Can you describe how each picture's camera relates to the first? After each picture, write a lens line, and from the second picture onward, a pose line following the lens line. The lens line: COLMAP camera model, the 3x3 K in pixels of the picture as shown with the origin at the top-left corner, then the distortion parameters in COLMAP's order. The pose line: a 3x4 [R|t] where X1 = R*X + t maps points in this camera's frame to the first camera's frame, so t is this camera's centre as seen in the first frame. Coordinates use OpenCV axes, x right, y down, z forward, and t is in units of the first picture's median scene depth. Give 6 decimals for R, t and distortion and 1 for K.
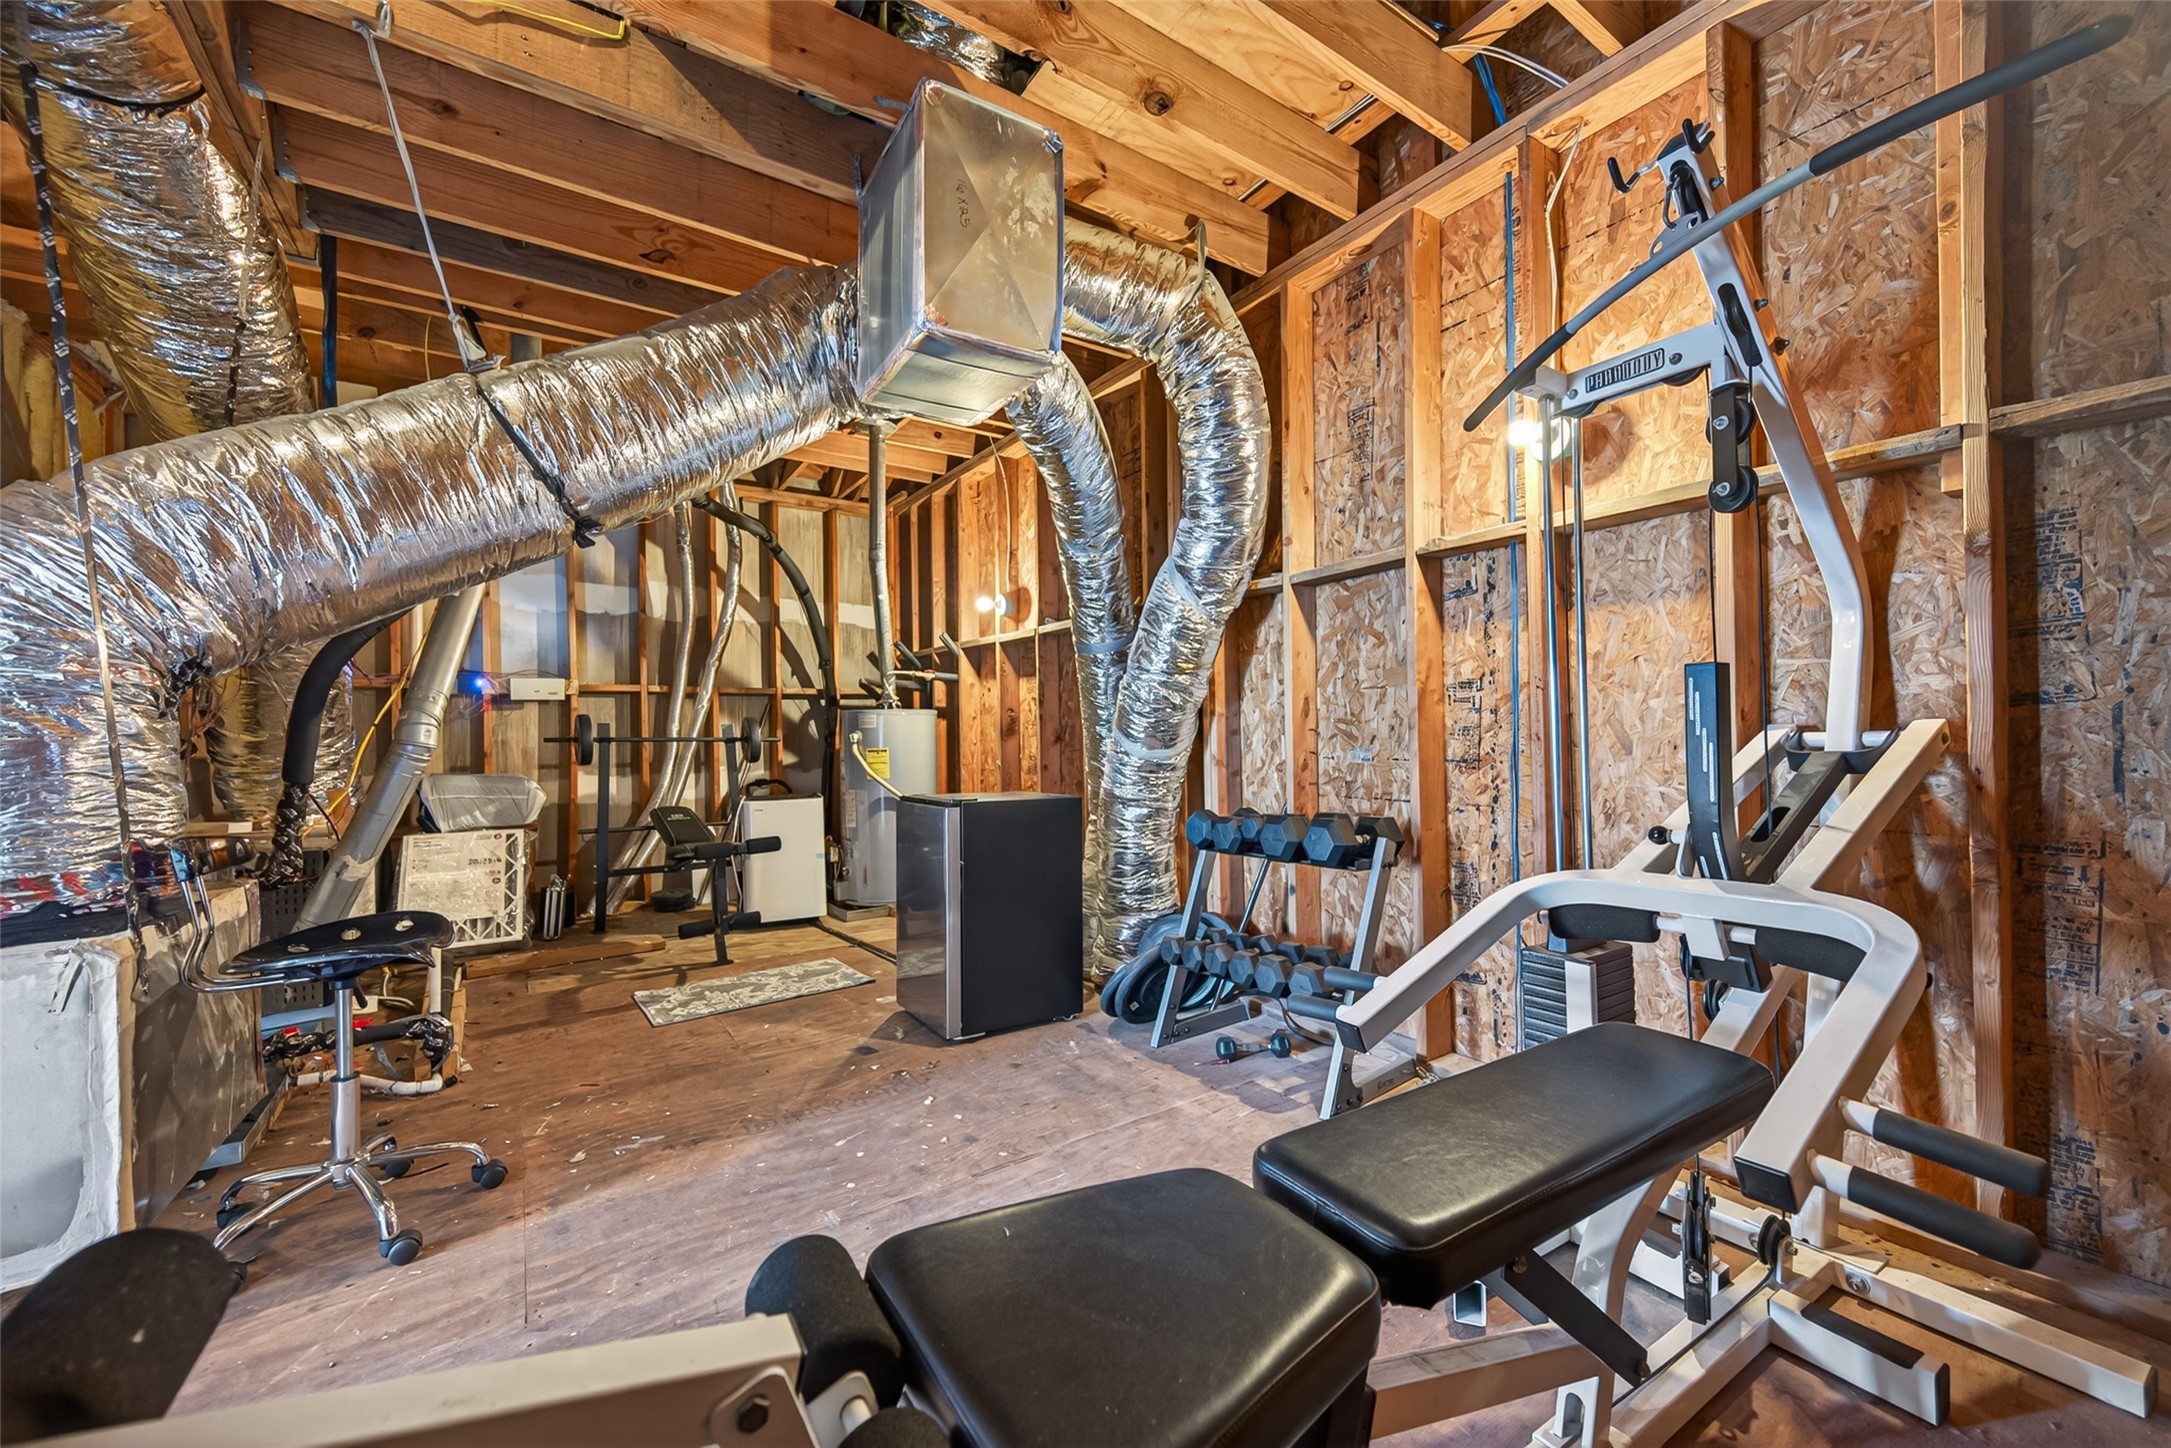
lens RADIAL K [[839.3, 0, 1088.7], [0, 839.3, 723.0], [0, 0, 1]] dist [0.003347, 0.000007]
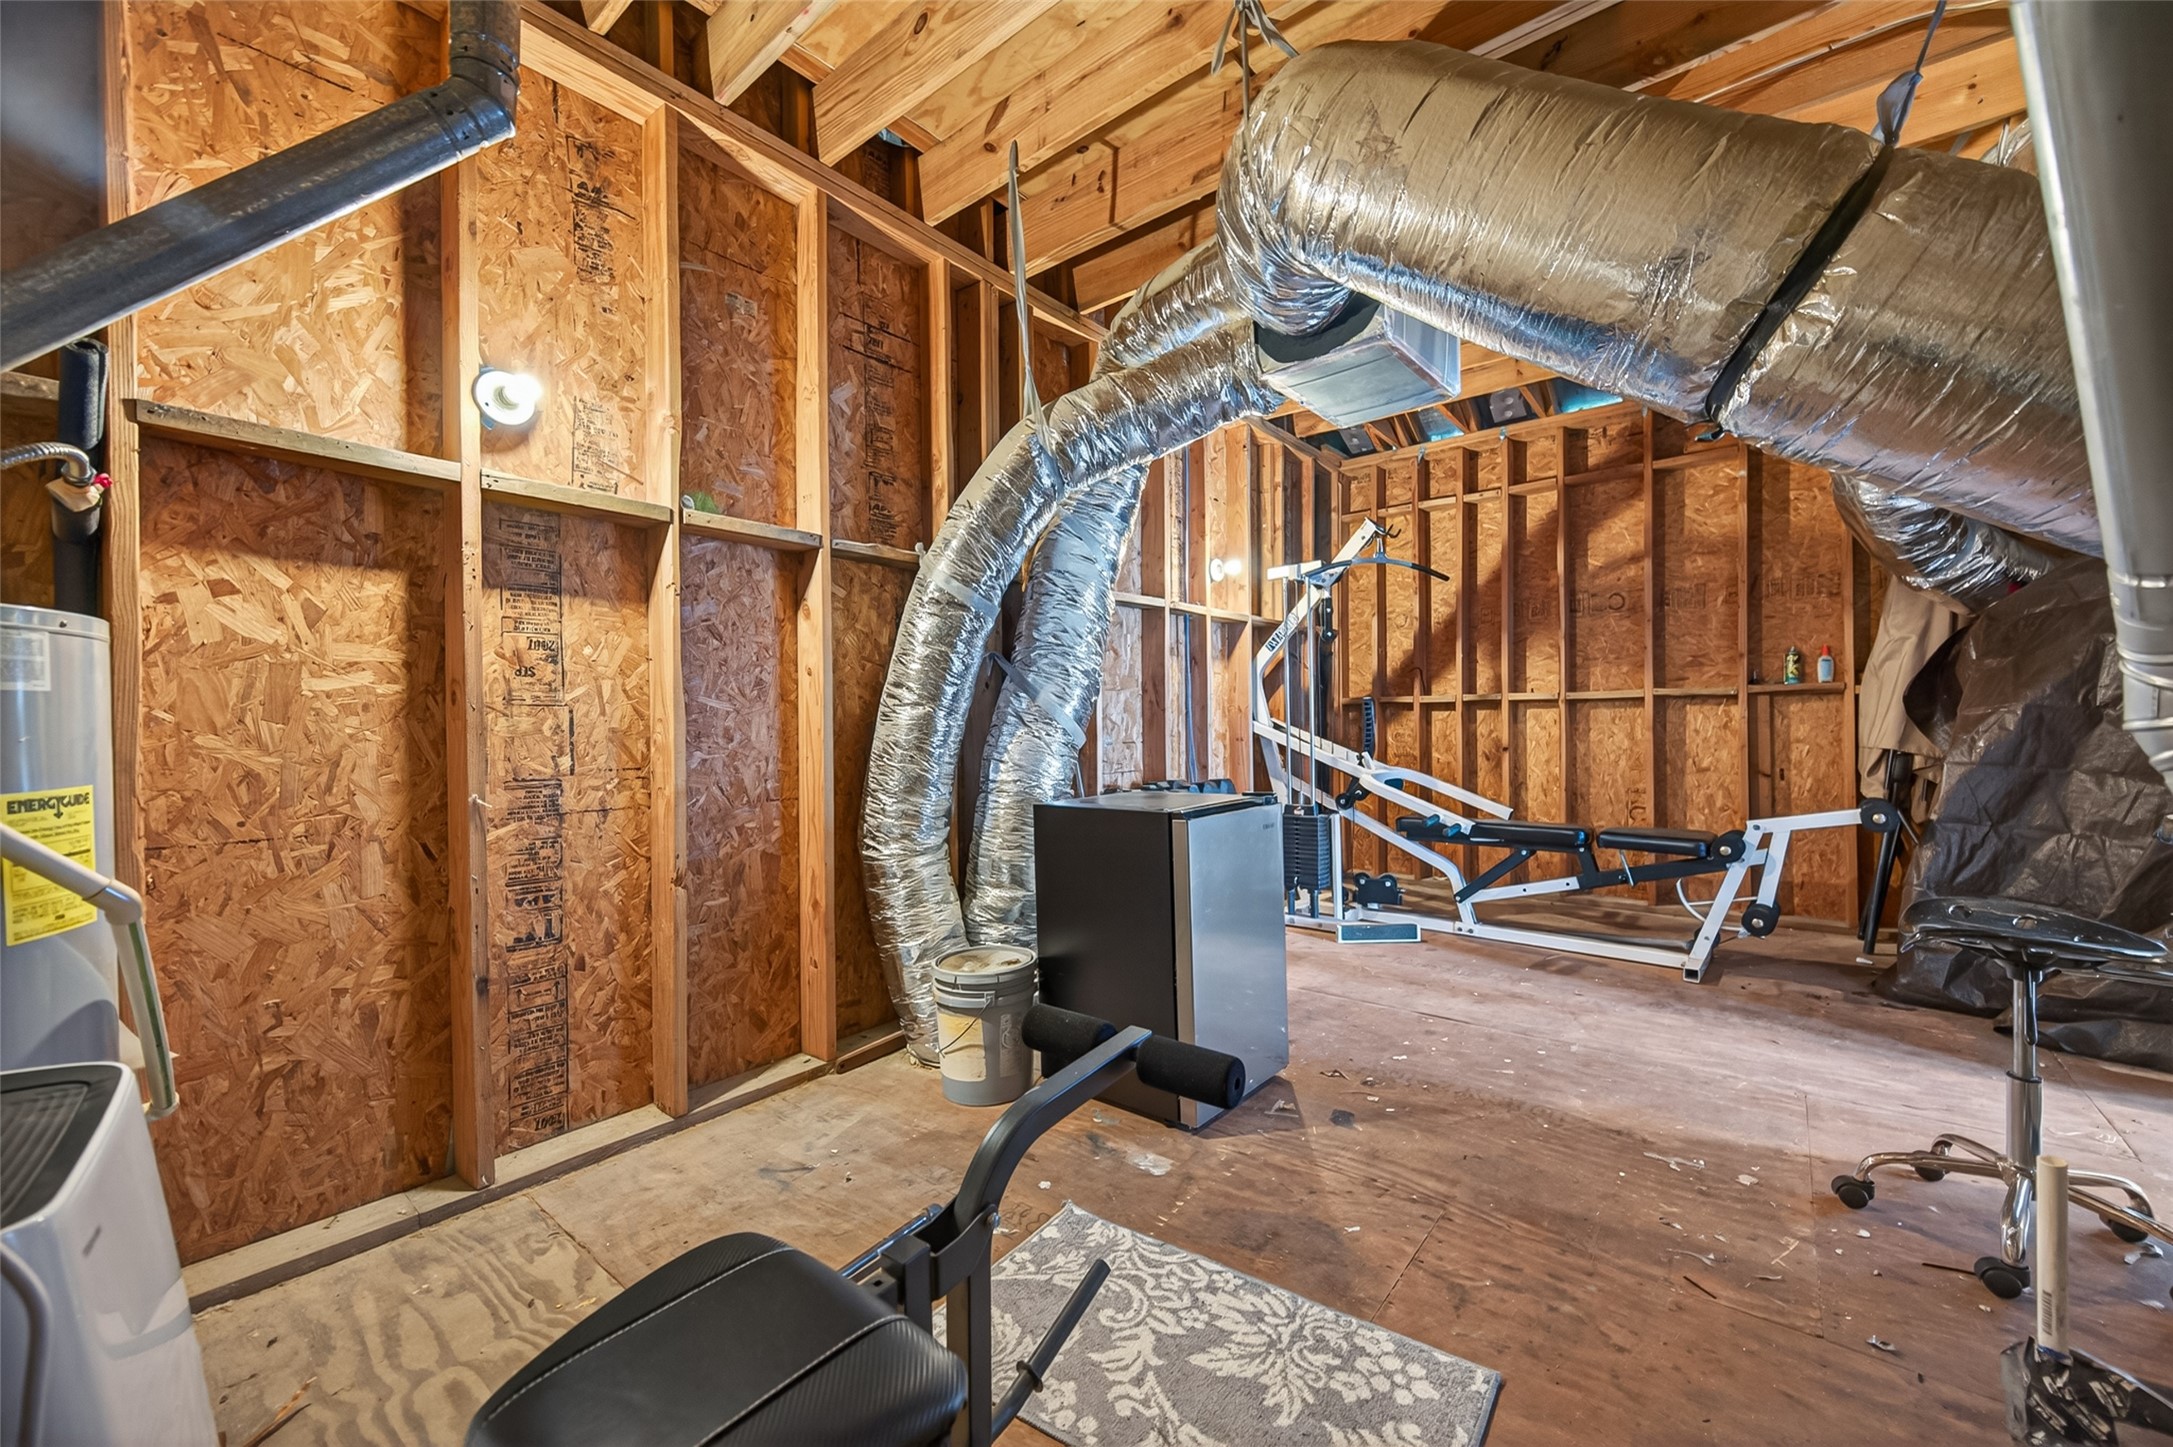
lens RADIAL K [[840.1, 0, 1093.3], [0, 840.1, 724.0], [0, 0, 1]] dist [0.003347, 0.000007]
pose [[-0.281717, 0.001294, 0.959497, -1.163177], [0.000544, 0.999999, -0.001189, 0.024707], [-0.959497, 0.000187, -0.281717, 1.754946]]
